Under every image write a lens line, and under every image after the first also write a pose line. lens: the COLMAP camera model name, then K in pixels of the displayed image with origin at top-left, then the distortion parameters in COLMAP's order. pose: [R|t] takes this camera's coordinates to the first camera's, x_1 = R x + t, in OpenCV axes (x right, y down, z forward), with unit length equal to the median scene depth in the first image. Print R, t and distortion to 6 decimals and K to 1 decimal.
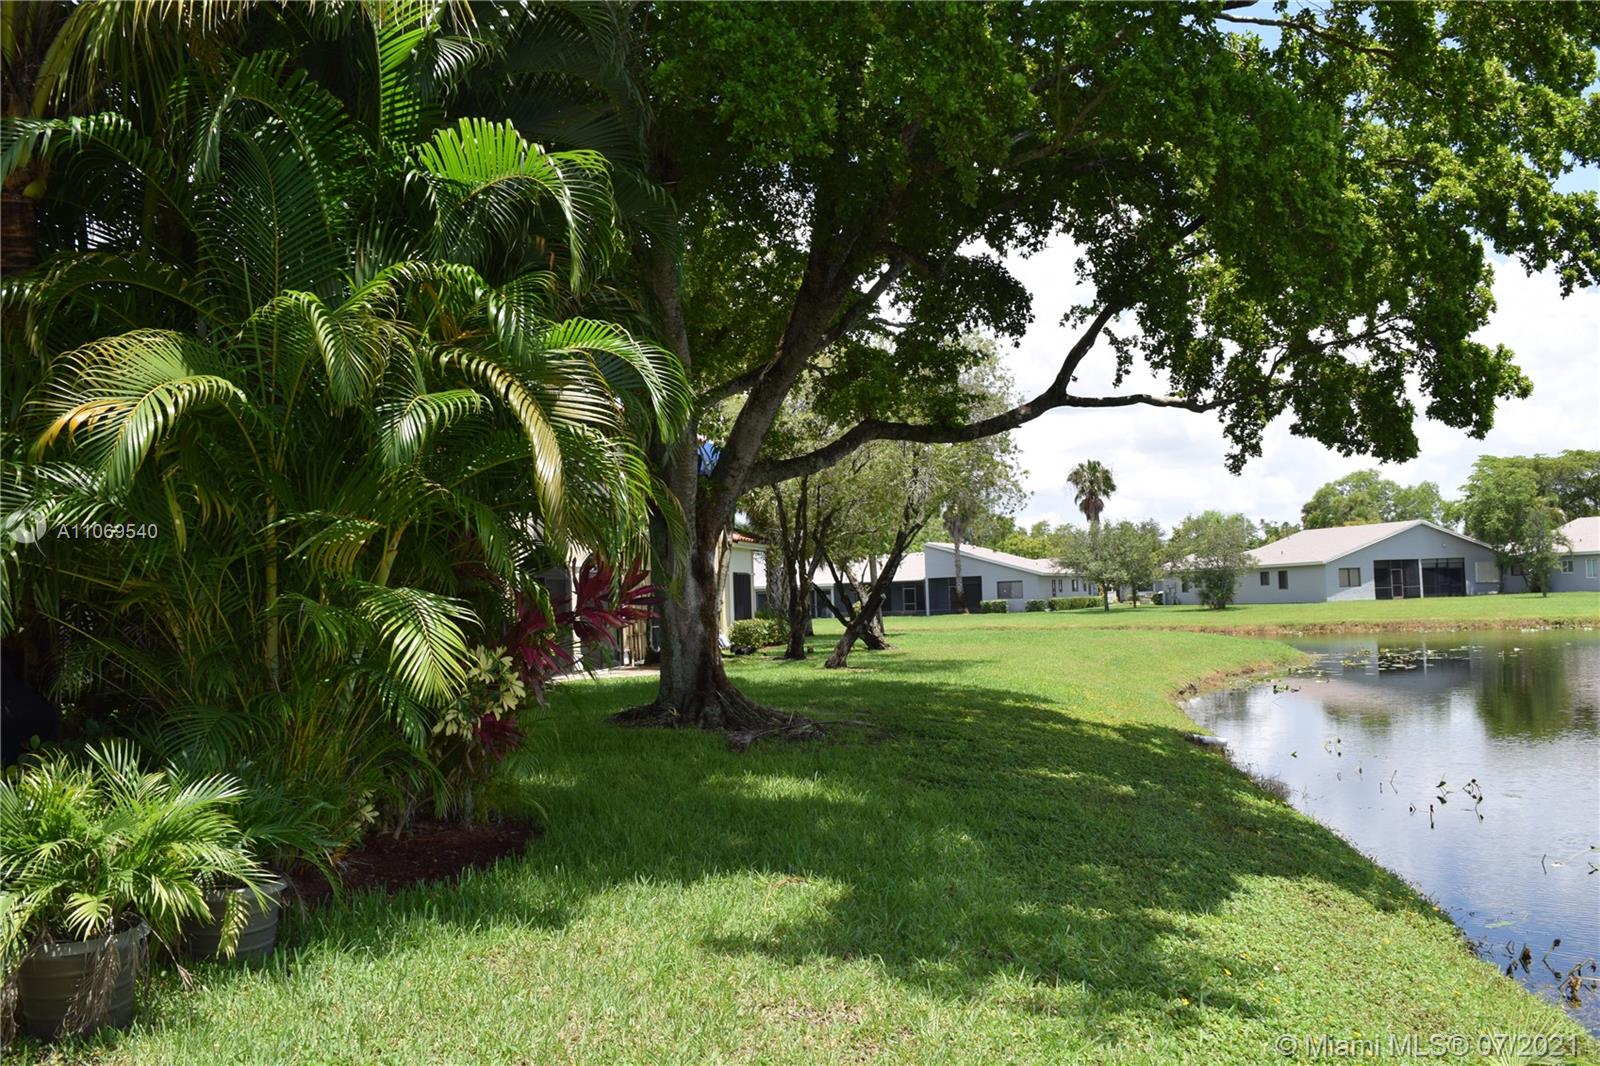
lens RADIAL K [[1253.9, 0, 803.4], [0, 1253.9, 533.6], [0, 0, 1]] dist [-0.093050, 0.016888]
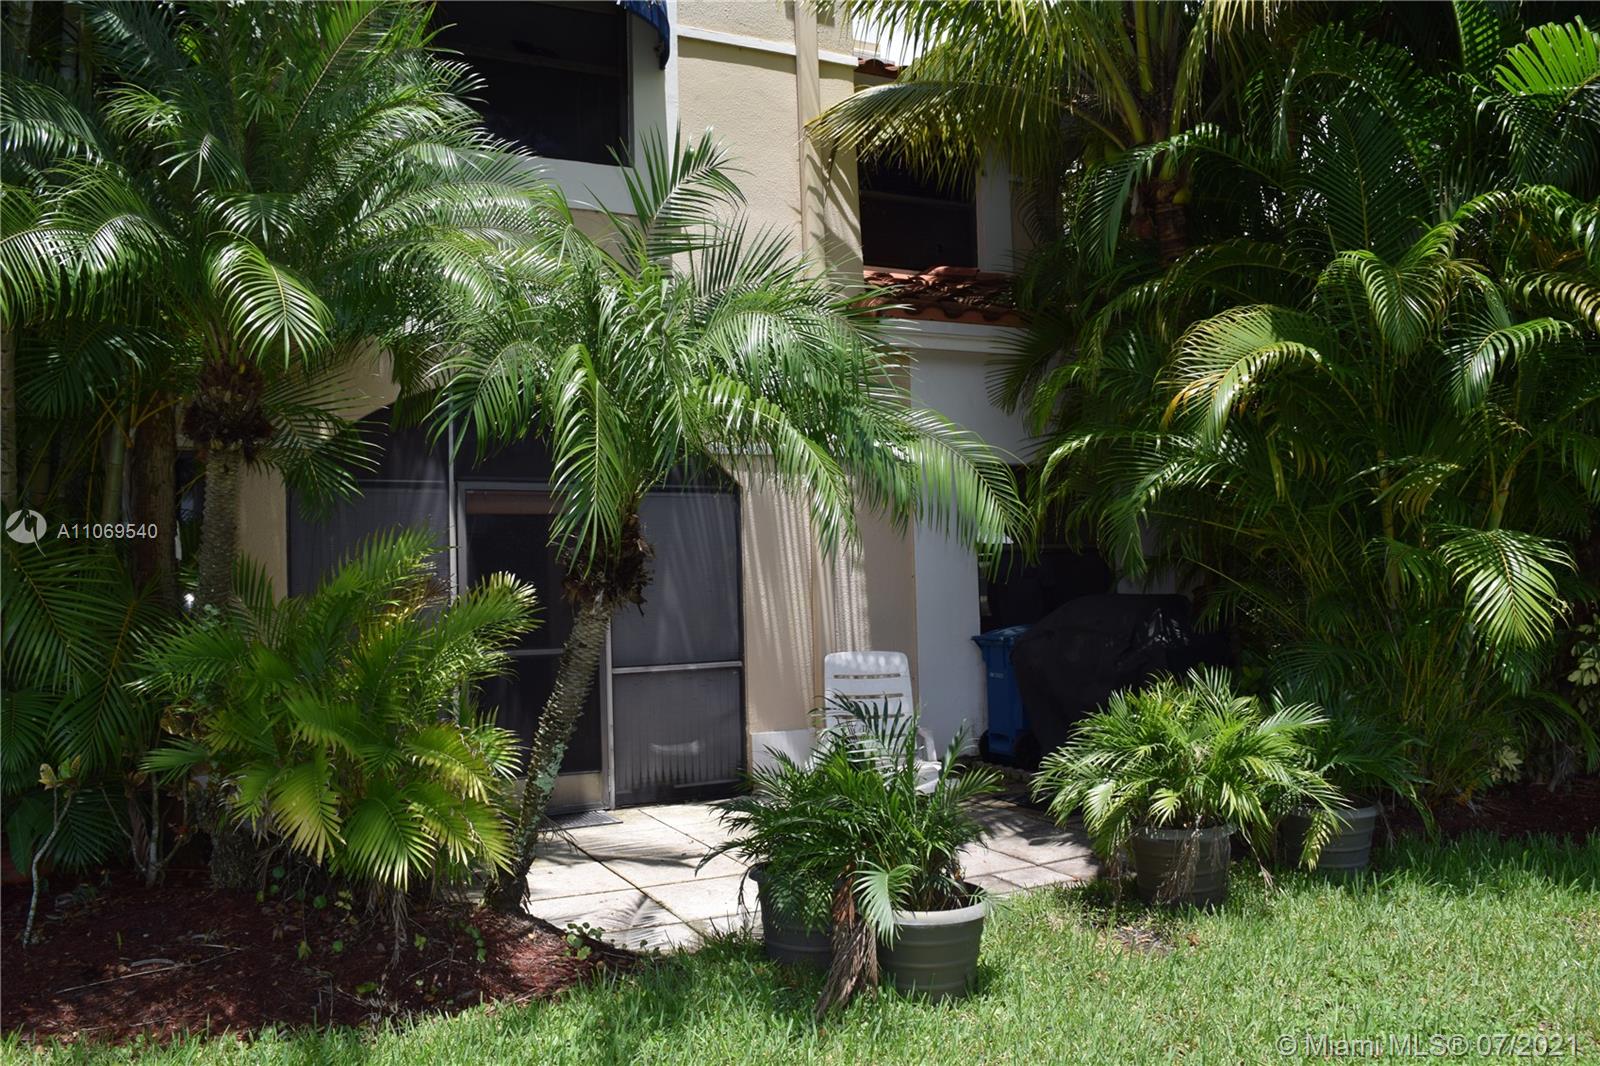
lens RADIAL K [[1253.9, 0, 803.4], [0, 1253.9, 533.6], [0, 0, 1]] dist [-0.093050, 0.016888]
pose [[0.553261, -0.017159, -0.832831, 0.185656], [0.054816, 0.998371, 0.015845, 0.001834], [0.831202, -0.054418, 0.553300, 0.017094]]
